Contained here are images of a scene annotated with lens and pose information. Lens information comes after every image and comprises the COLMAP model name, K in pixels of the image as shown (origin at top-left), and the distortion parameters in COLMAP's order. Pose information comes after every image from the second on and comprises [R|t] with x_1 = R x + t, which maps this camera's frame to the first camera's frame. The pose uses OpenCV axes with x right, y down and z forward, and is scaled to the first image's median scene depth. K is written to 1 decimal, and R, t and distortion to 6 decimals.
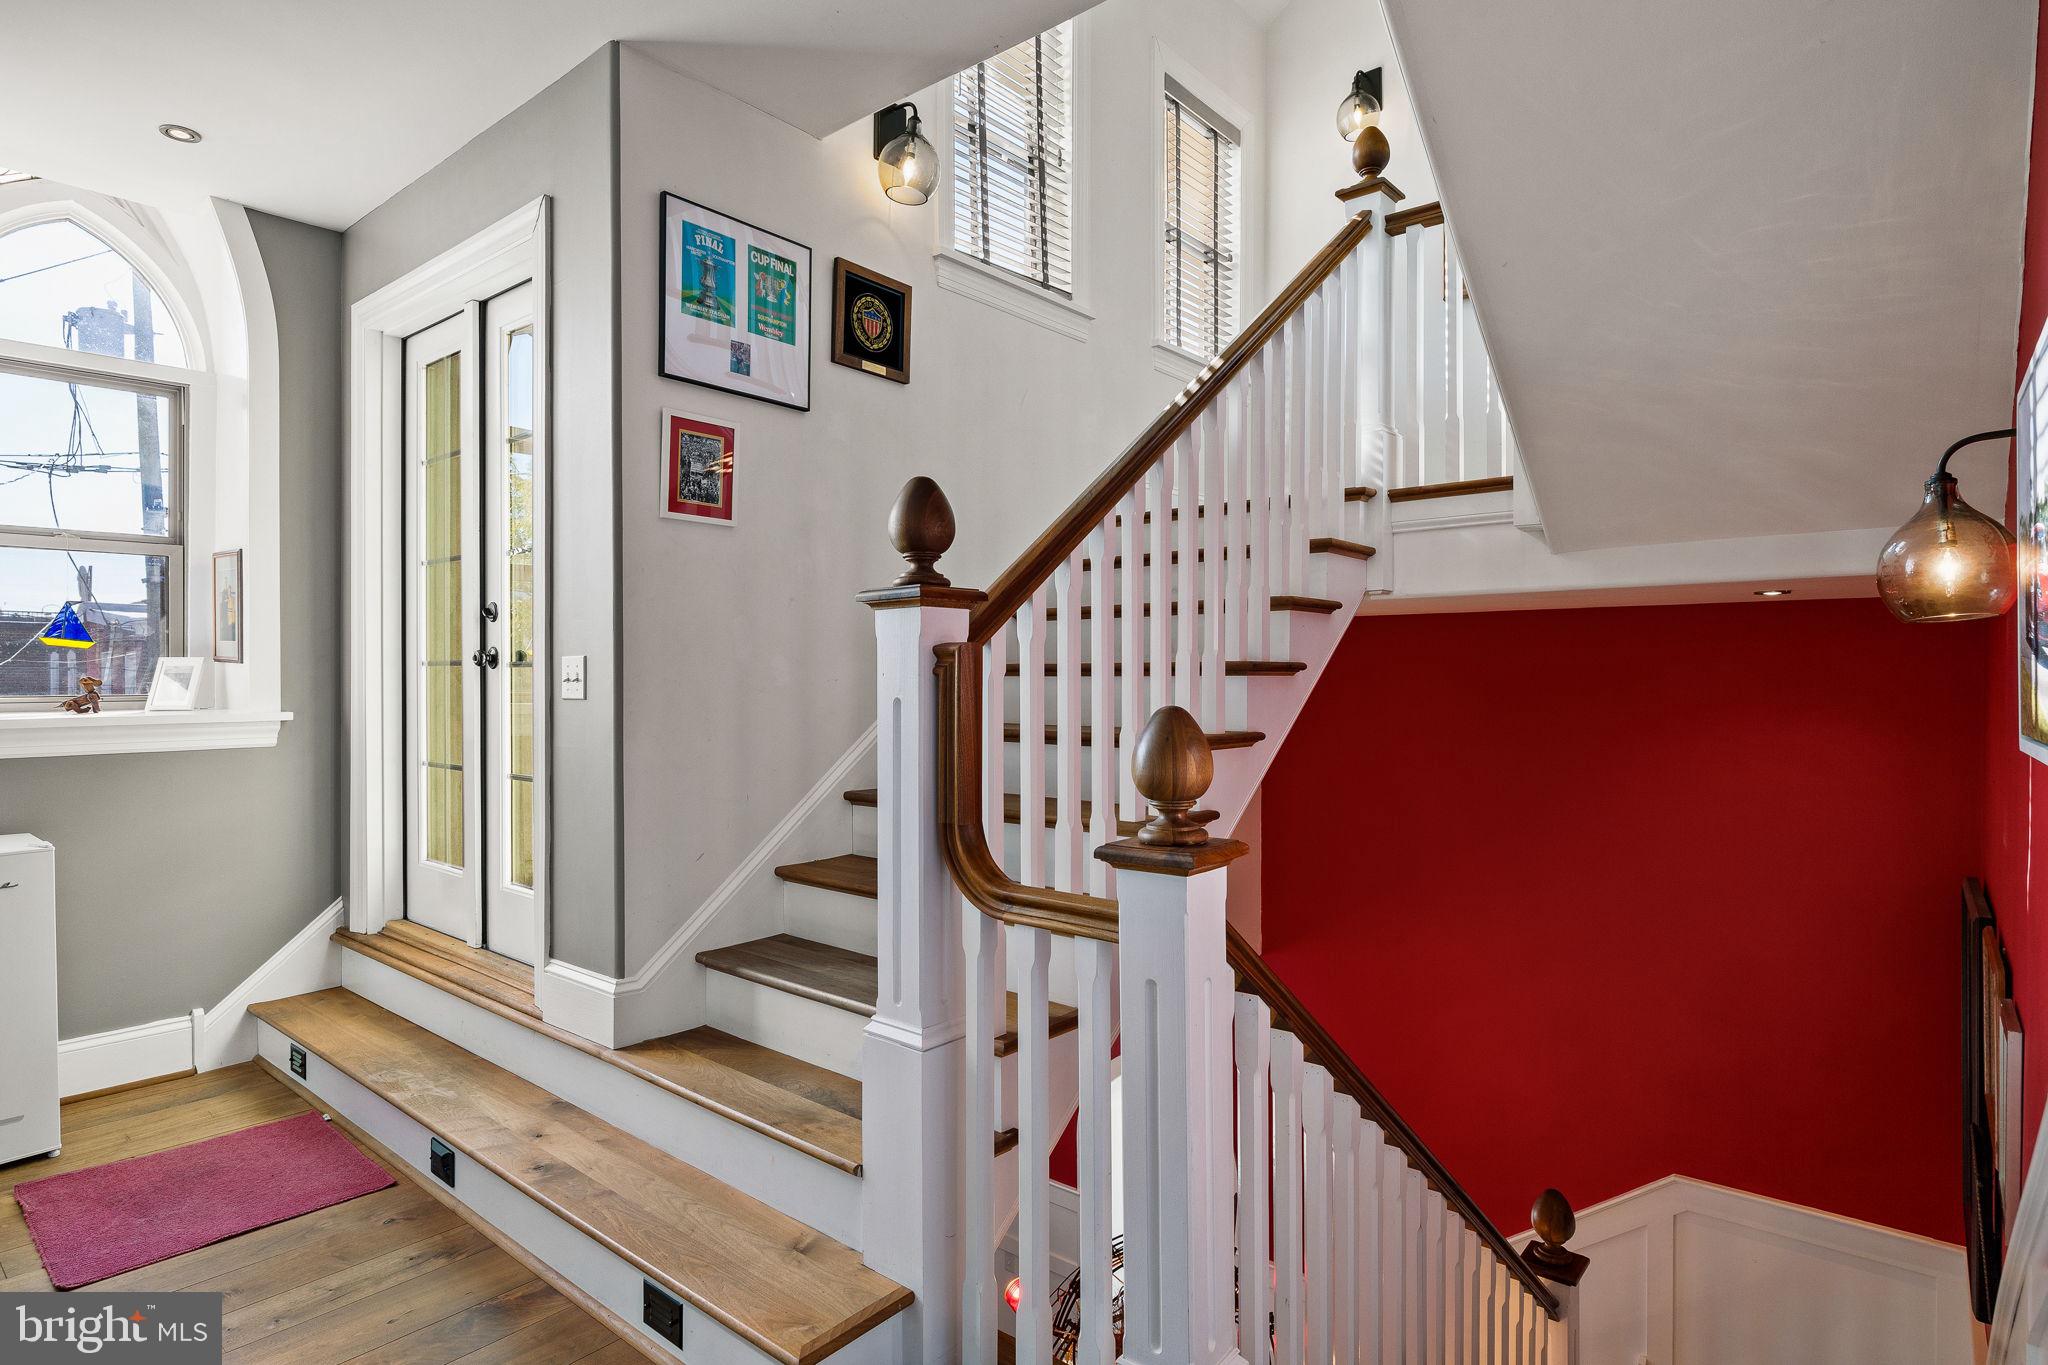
lens RADIAL K [[1076.9, 0, 1022.7], [0, 1076.9, 678.9], [0, 0, 1]] dist [-0.003339, -0.000429]
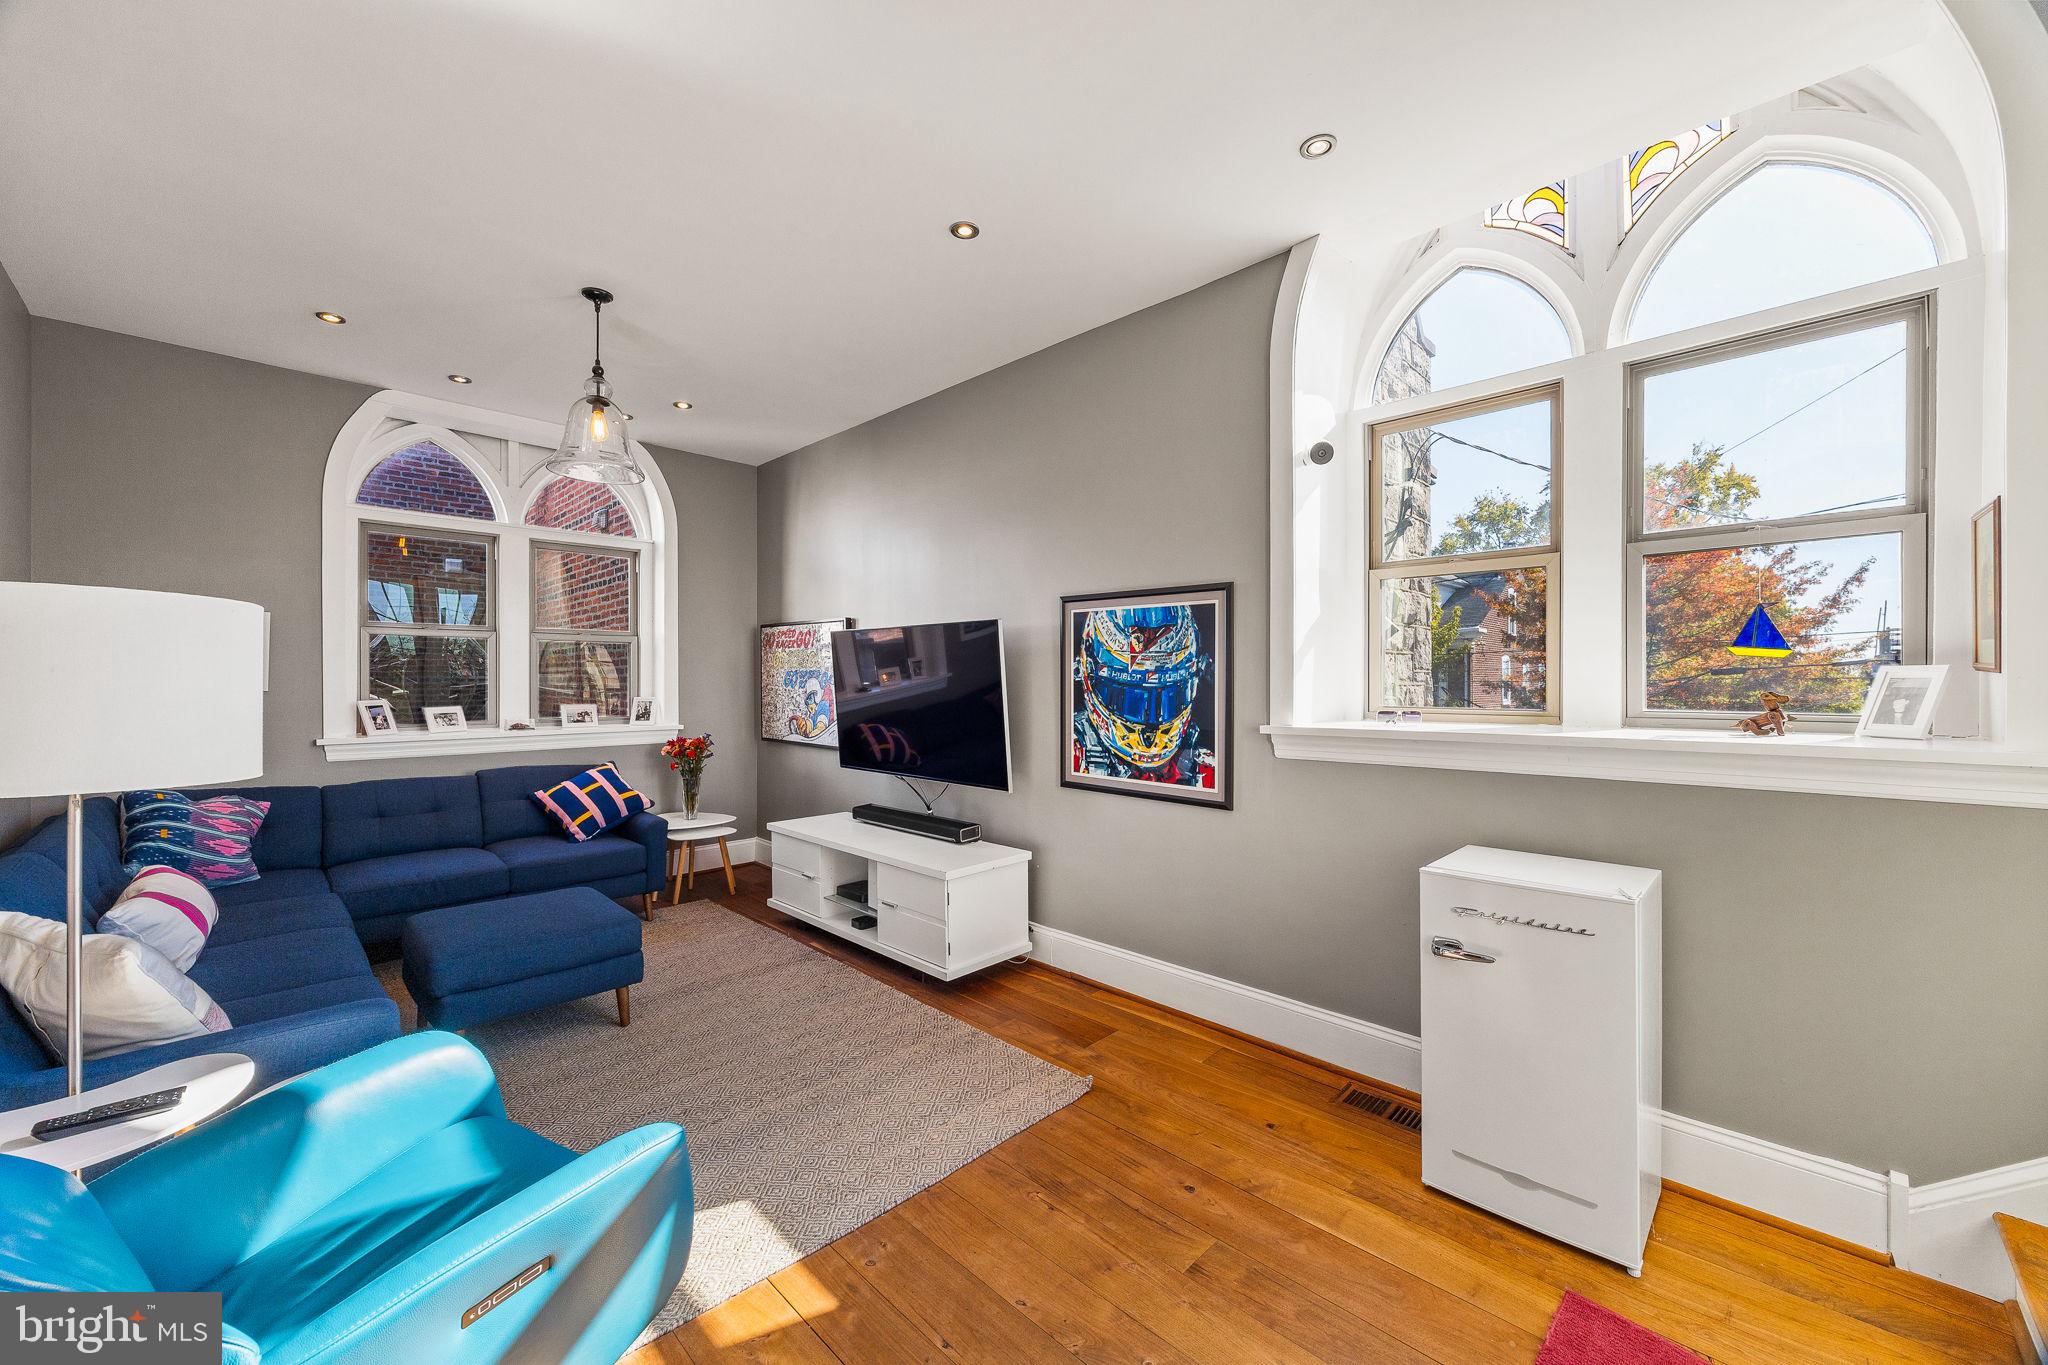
lens RADIAL K [[795.2, 0, 1022.5], [0, 795.2, 680.6], [0, 0, 1]] dist [0.000837, 0.000564]
pose [[-0.079037, 0.002572, -0.996868, -0.209773], [-0.004364, 0.999986, 0.002926, -0.009990], [0.996862, 0.004582, -0.079025, 0.472703]]
